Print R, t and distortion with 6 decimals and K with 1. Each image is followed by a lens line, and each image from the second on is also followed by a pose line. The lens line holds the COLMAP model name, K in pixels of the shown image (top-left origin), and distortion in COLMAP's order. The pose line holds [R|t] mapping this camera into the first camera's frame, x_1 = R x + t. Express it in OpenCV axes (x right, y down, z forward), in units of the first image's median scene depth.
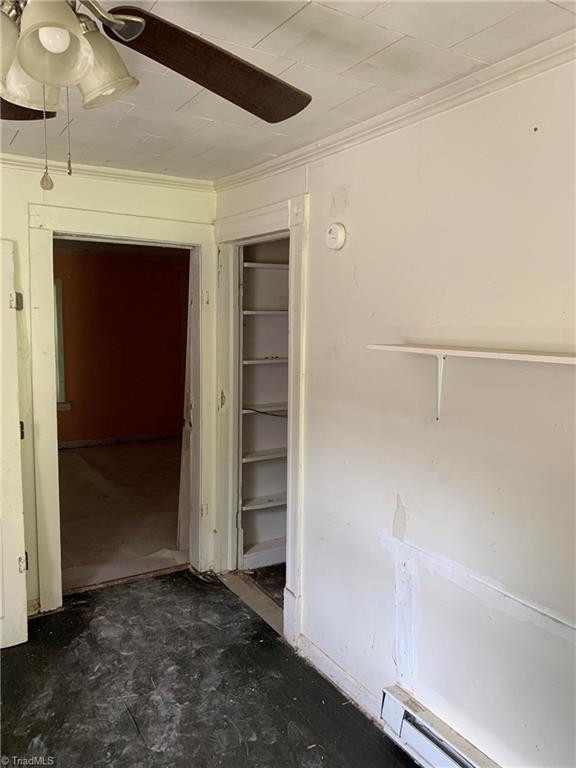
lens RADIAL K [[621.6, 0, 288.0], [0, 621.6, 384.0], [0, 0, 1]] dist [0.140105, -0.000302]
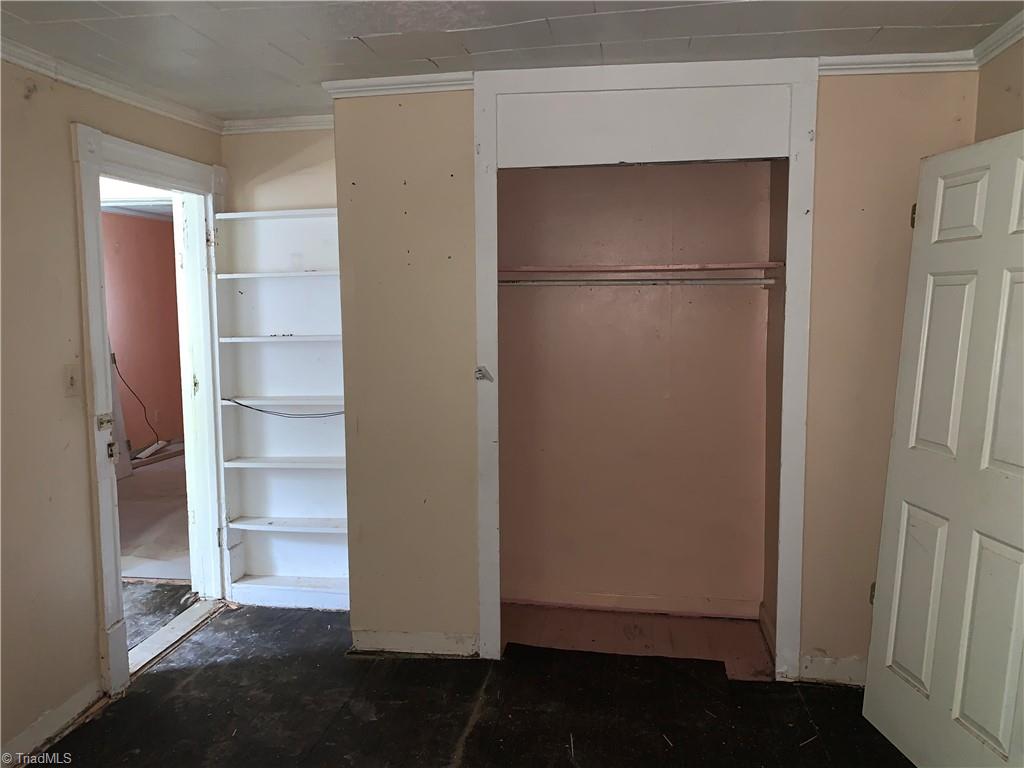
lens RADIAL K [[810.9, 0, 512.0], [0, 810.9, 384.0], [0, 0, 1]] dist [0.000182, -0.000530]
pose [[0.755783, 0.046811, -0.653146, 0.870892], [-0.048216, 0.998712, 0.015785, -0.012985], [0.653044, 0.019562, 0.757067, 0.460614]]
